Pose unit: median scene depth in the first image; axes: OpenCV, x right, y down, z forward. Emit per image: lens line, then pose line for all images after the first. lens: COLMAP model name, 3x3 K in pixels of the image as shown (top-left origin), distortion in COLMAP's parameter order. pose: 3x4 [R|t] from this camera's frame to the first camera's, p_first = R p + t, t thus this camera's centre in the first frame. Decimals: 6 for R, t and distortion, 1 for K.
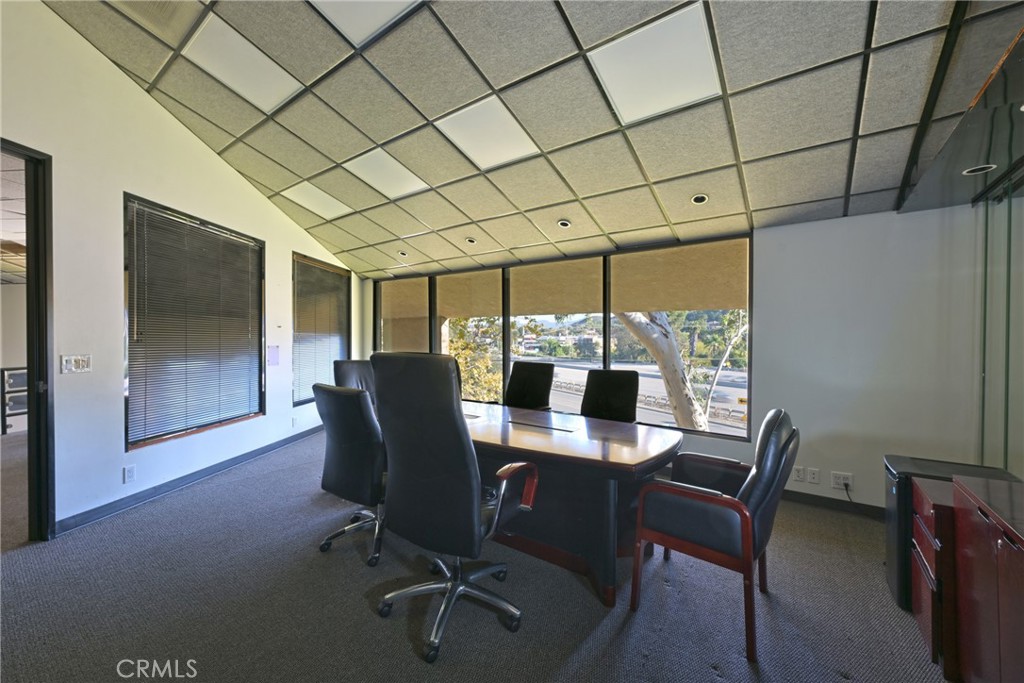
lens RADIAL K [[405.2, 0, 512.0], [0, 405.2, 341.5], [0, 0, 1]] dist [0.001405, 0.000014]
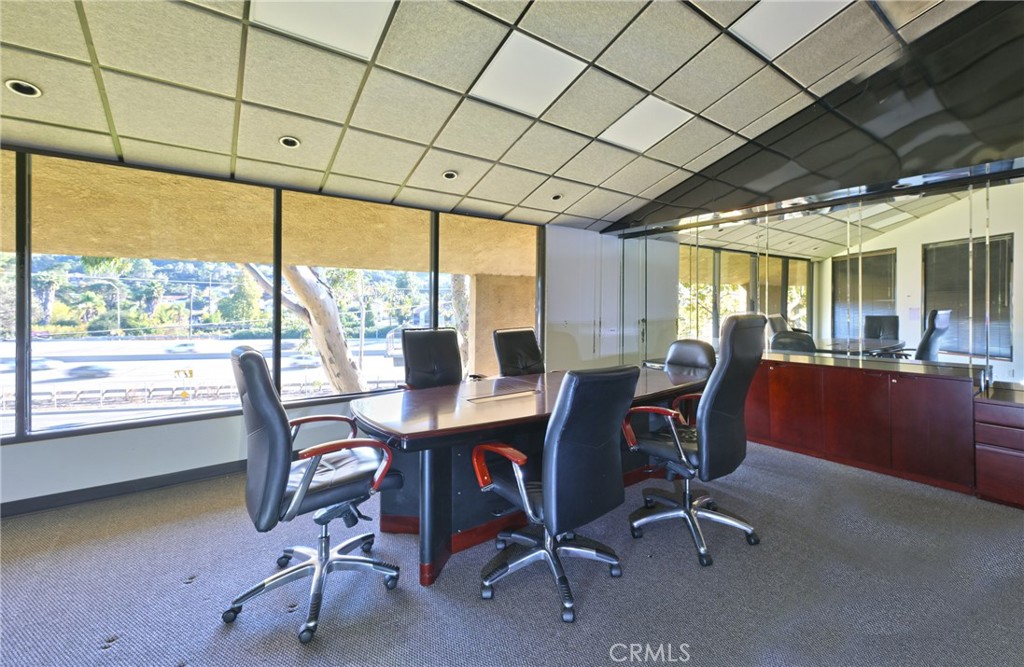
lens RADIAL K [[429.1, 0, 540.8], [0, 429.1, 292.9], [0, 0, 1]] dist [0.011331, 0.000011]
pose [[0.276147, 0.018679, 0.960934, -0.406007], [0.000705, 0.999807, -0.019637, -0.002736], [-0.961115, 0.006100, 0.276081, 0.296928]]
